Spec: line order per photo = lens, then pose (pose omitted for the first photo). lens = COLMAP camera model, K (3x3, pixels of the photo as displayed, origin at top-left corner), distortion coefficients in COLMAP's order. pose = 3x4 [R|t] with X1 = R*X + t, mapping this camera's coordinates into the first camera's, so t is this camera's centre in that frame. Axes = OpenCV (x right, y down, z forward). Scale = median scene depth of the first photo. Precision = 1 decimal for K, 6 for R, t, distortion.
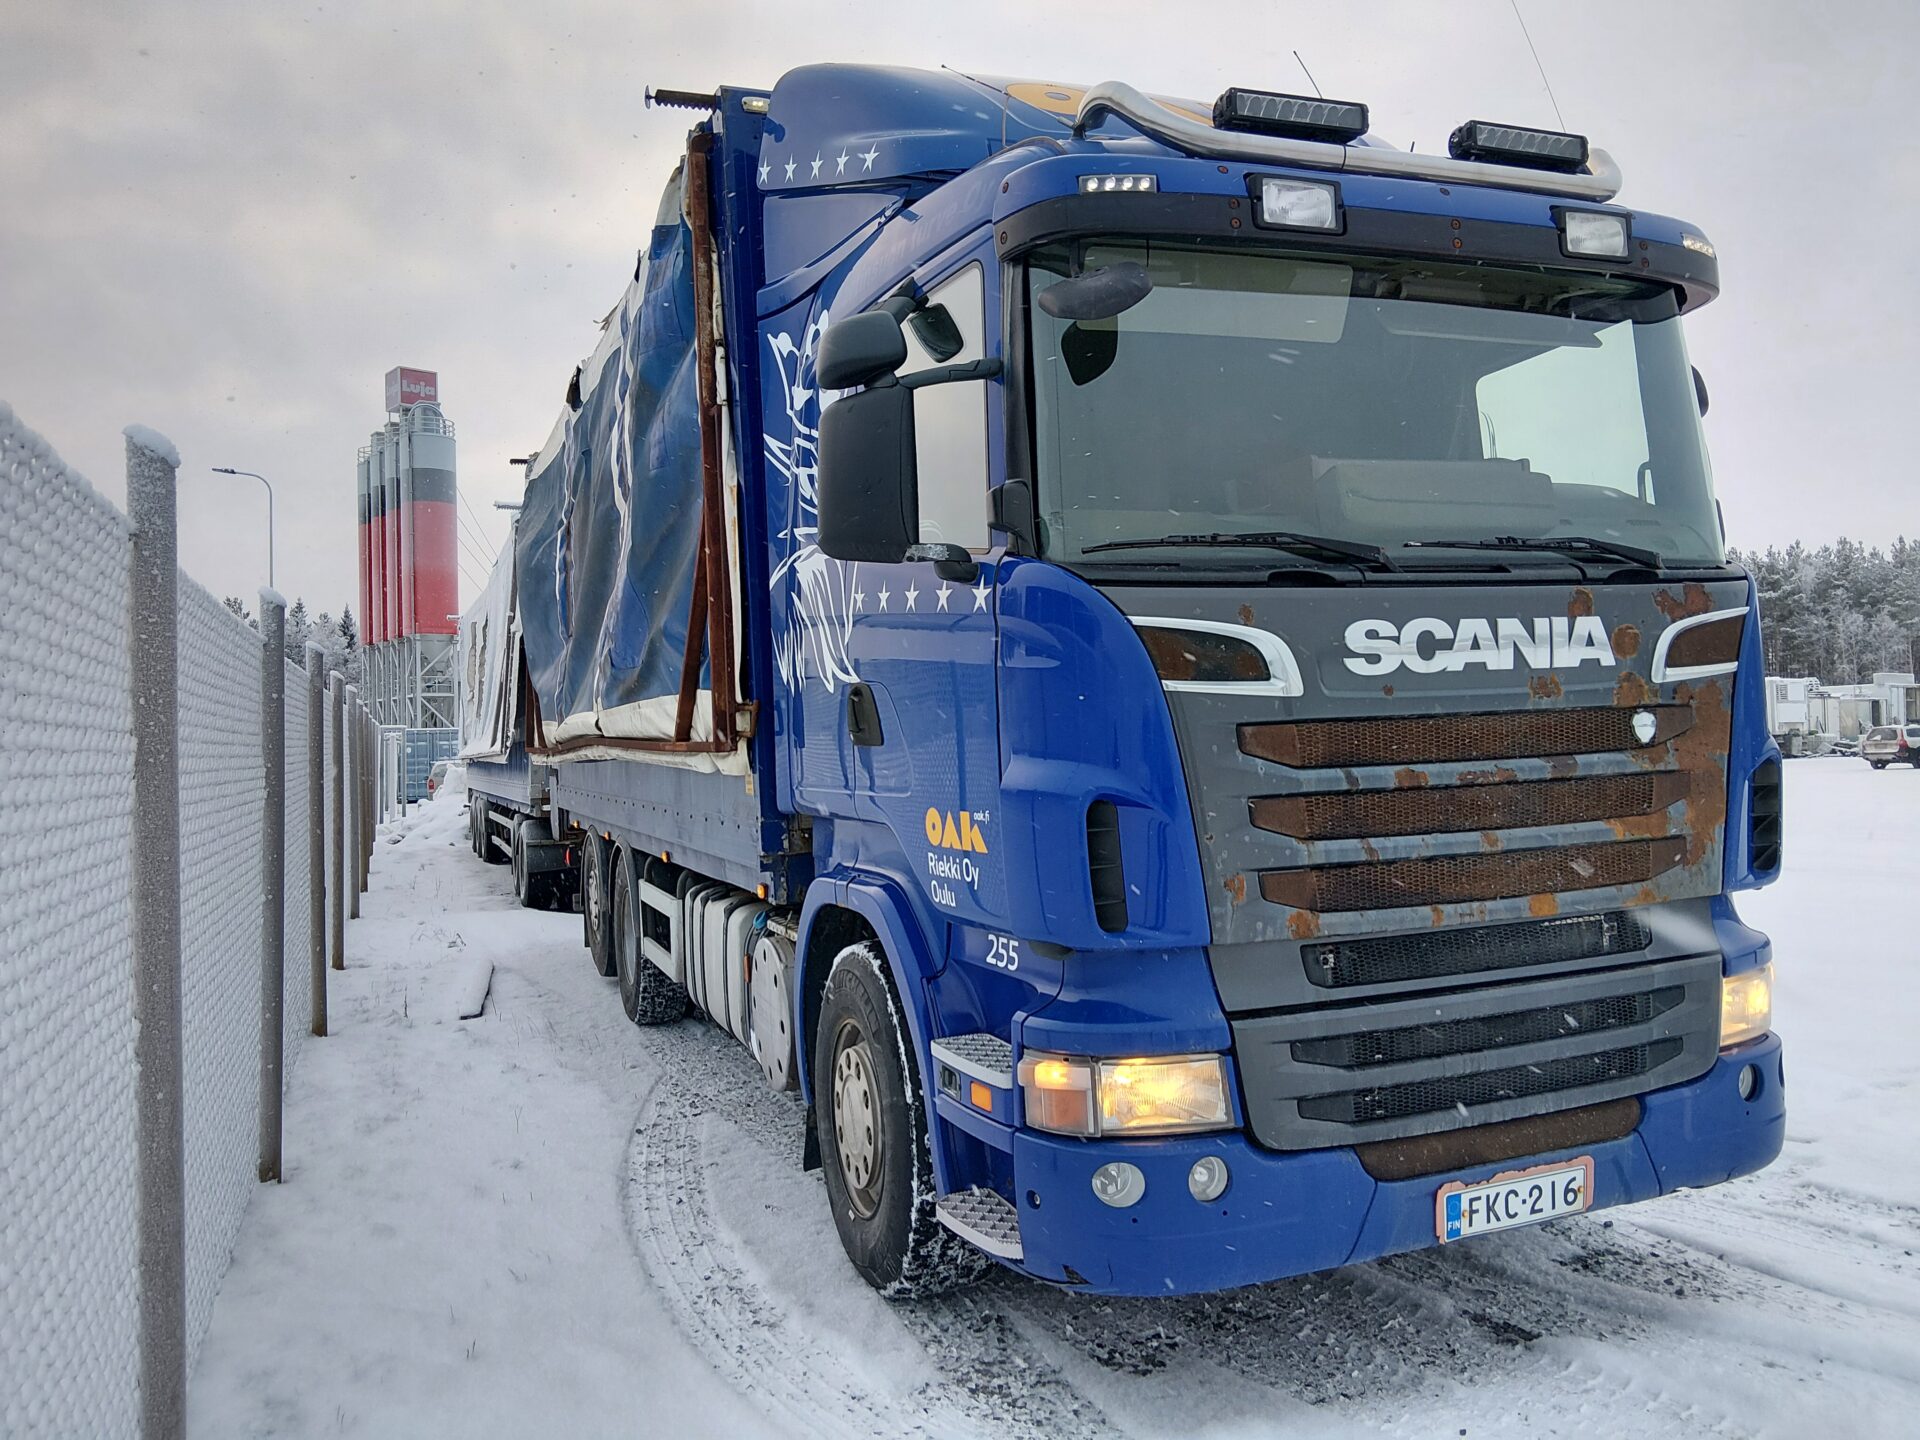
lens RADIAL K [[1453.3, 0, 971.2], [0, 1453.3, 717.4], [0, 0, 1]] dist [0.101185, -0.159660]
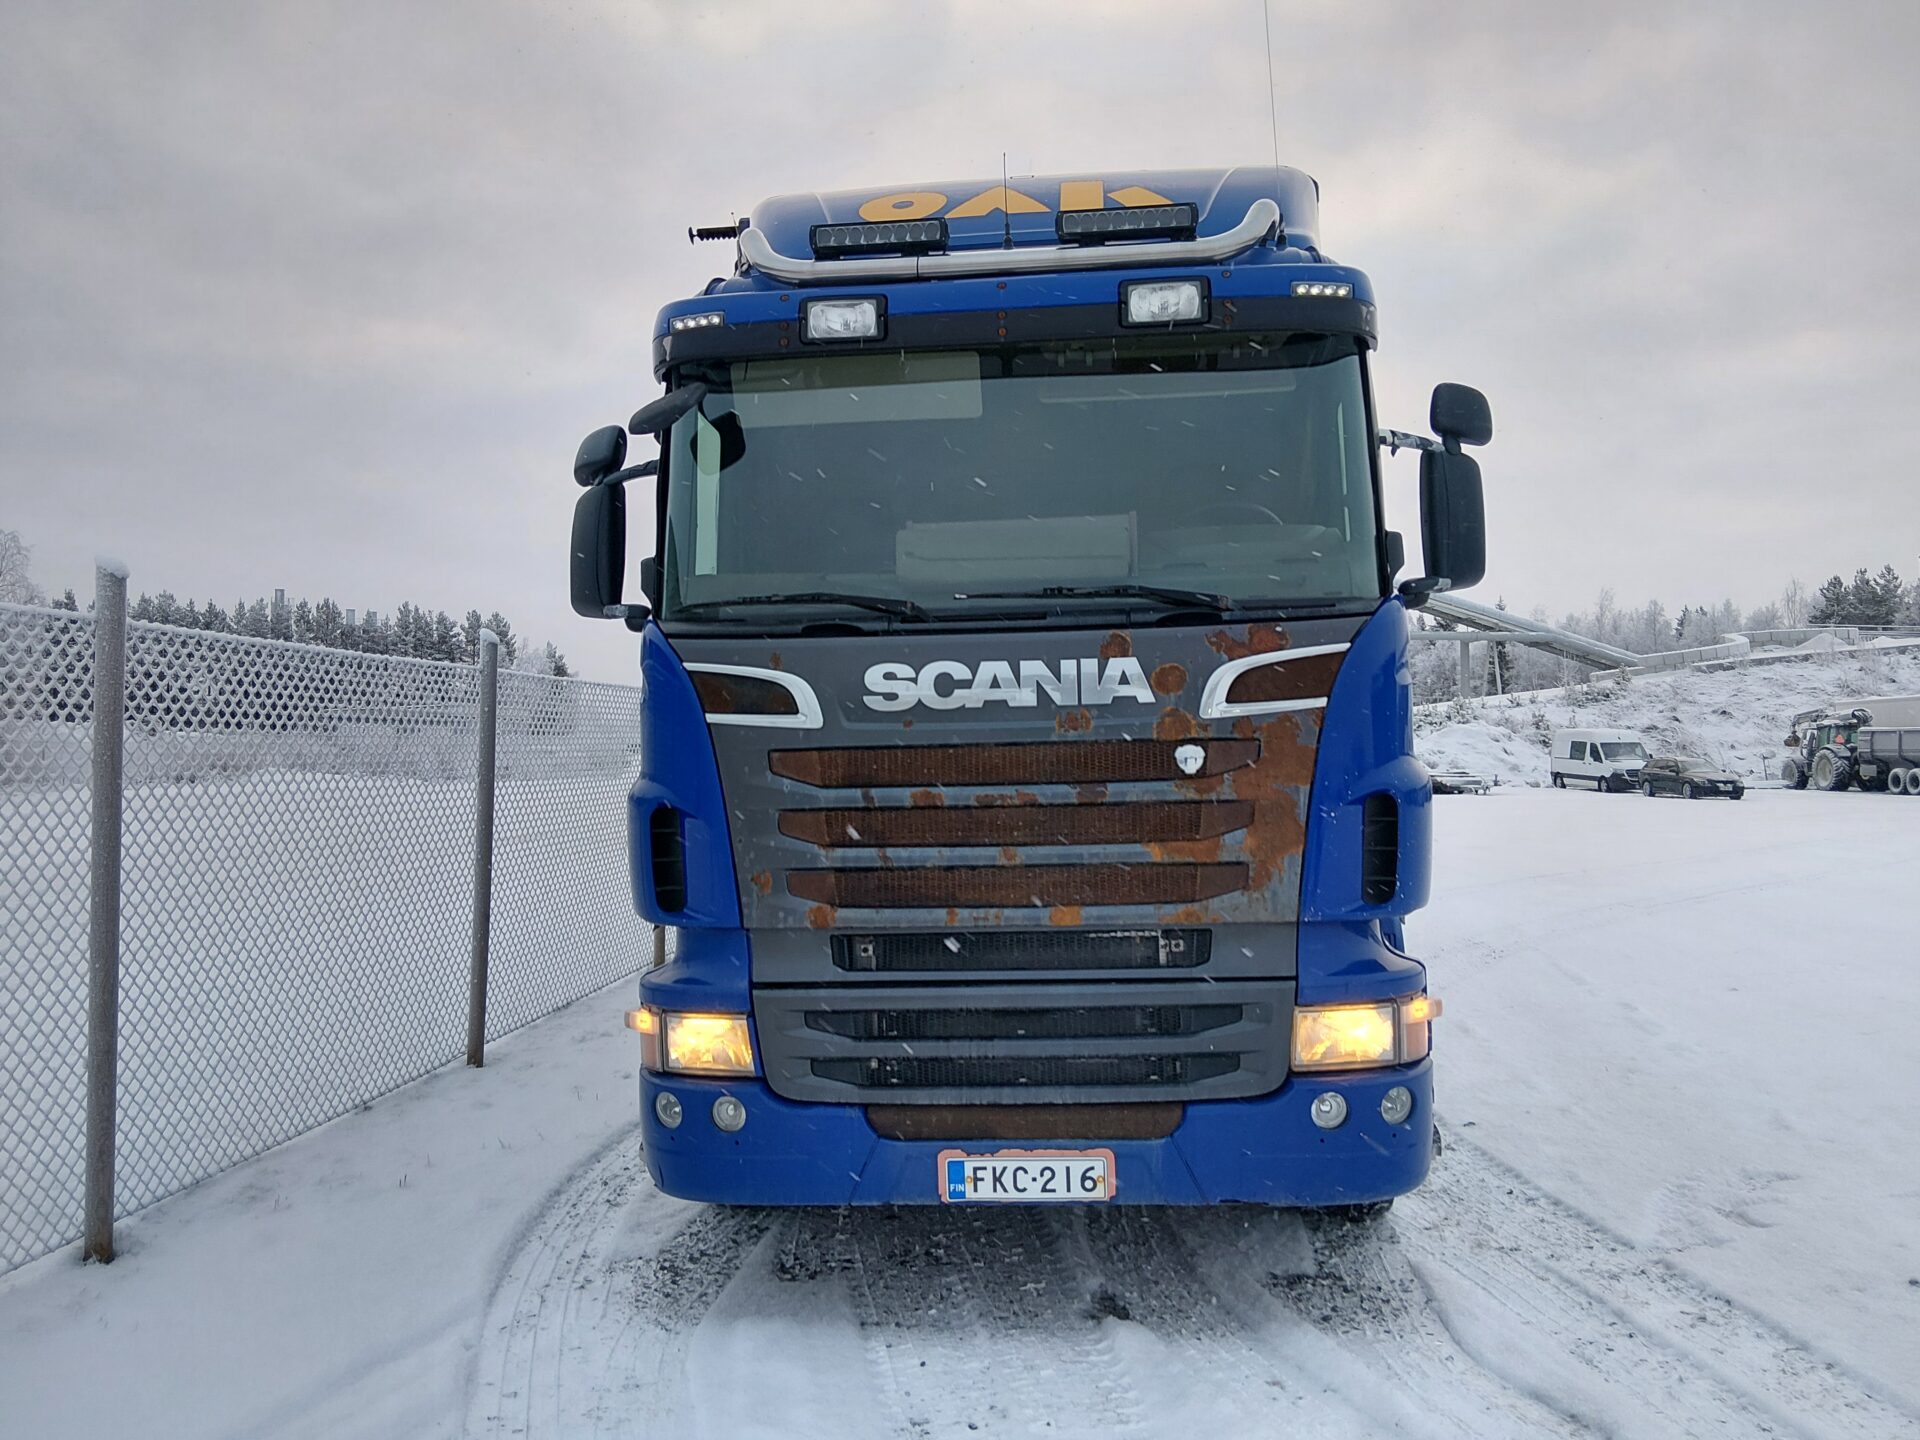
lens RADIAL K [[1482.5, 0, 1053.6], [0, 1482.5, 700.6], [0, 0, 1]] dist [0.096356, -0.004612]
pose [[0.889346, 0.010196, -0.457122, 0.920316], [-0.009645, 0.999947, 0.003539, -0.041491], [0.457134, 0.001262, 0.889397, -0.008542]]
